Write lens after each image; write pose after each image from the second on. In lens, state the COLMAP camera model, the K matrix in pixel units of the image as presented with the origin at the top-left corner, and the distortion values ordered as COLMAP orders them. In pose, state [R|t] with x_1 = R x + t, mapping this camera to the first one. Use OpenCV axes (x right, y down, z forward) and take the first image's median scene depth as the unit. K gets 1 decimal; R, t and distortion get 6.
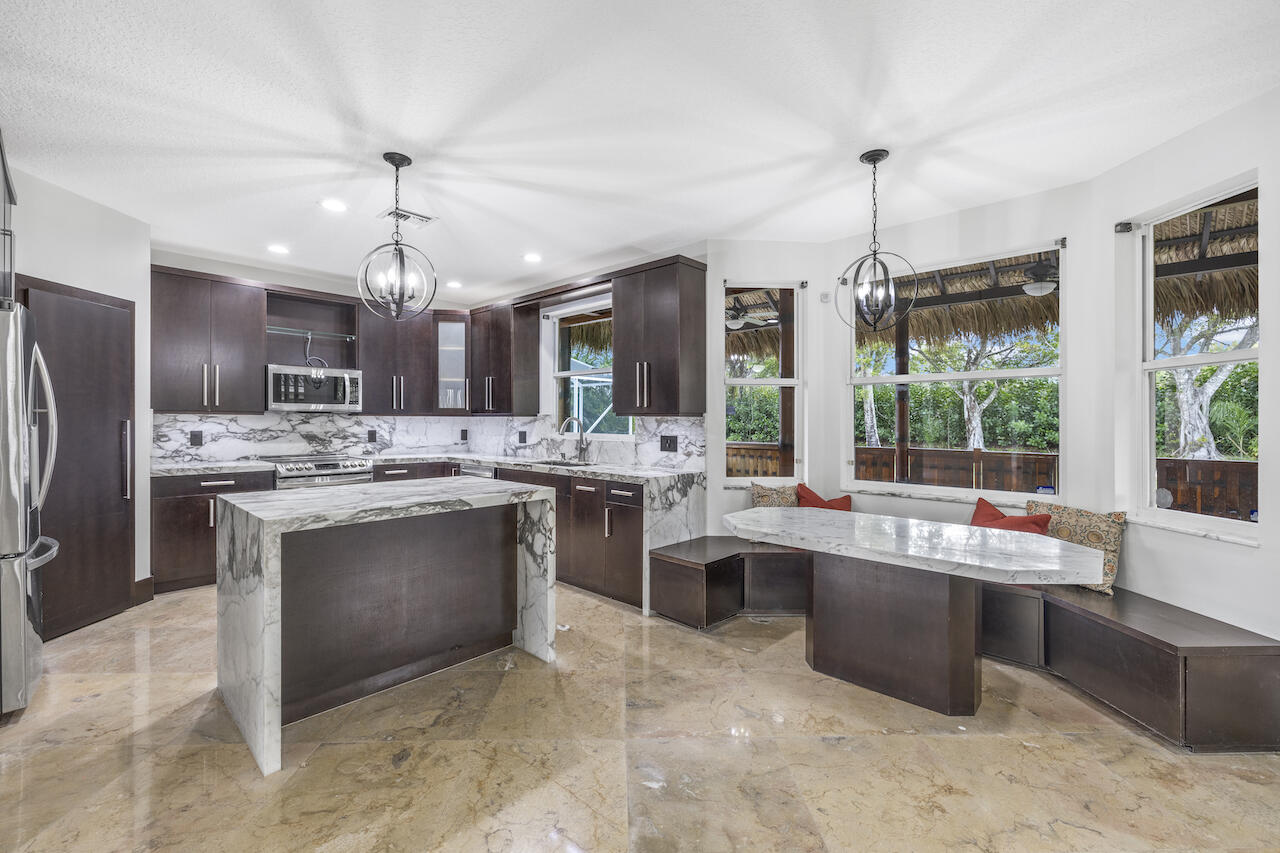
lens RADIAL K [[535.0, 0, 643.3], [0, 535.0, 421.8], [0, 0, 1]] dist [0.015930, 0.000318]
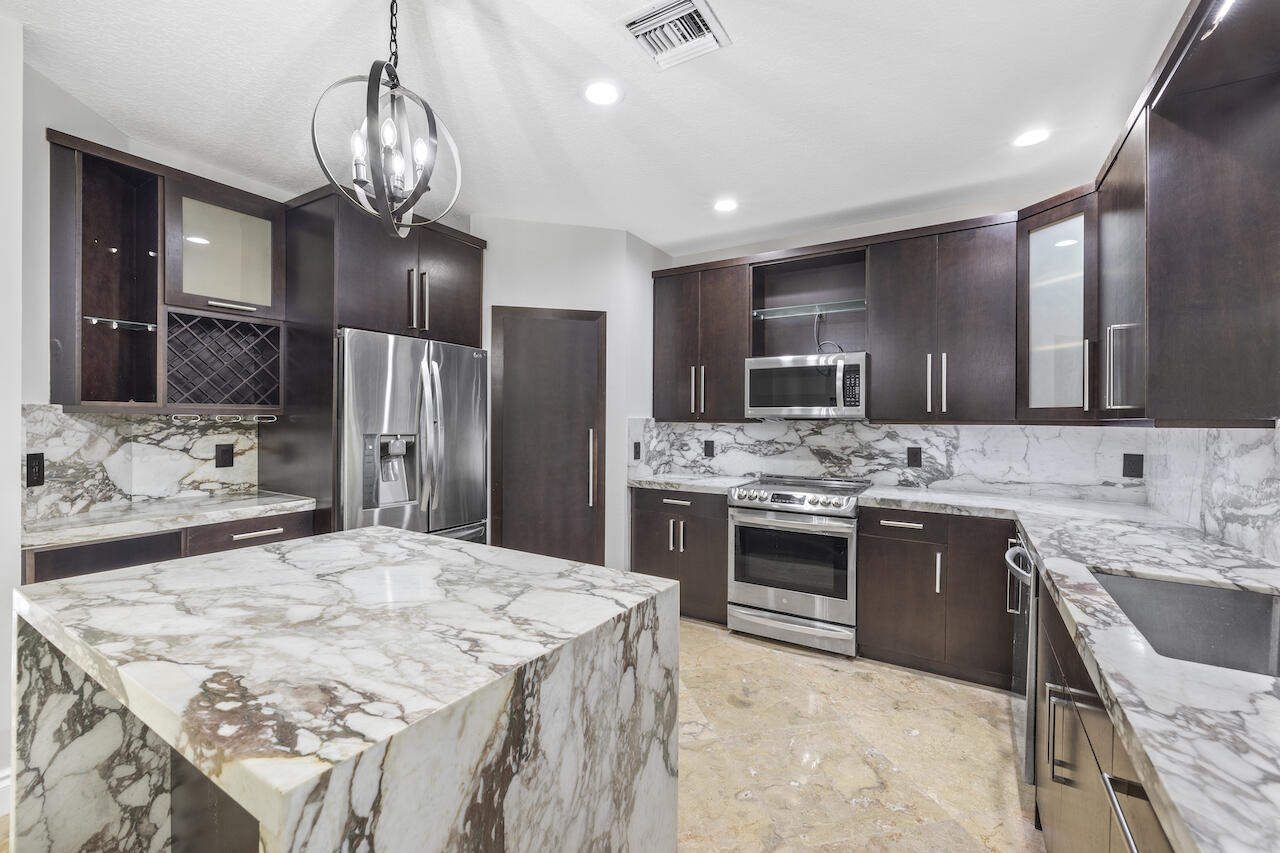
lens RADIAL K [[535.0, 0, 642.7], [0, 535.0, 425.9], [0, 0, 1]] dist [0.015930, 0.000318]
pose [[0.203986, 0.005296, -0.978960, 0.035974], [-0.008481, 0.999957, 0.003642, -0.009394], [0.978937, 0.007559, 0.204022, 0.621670]]
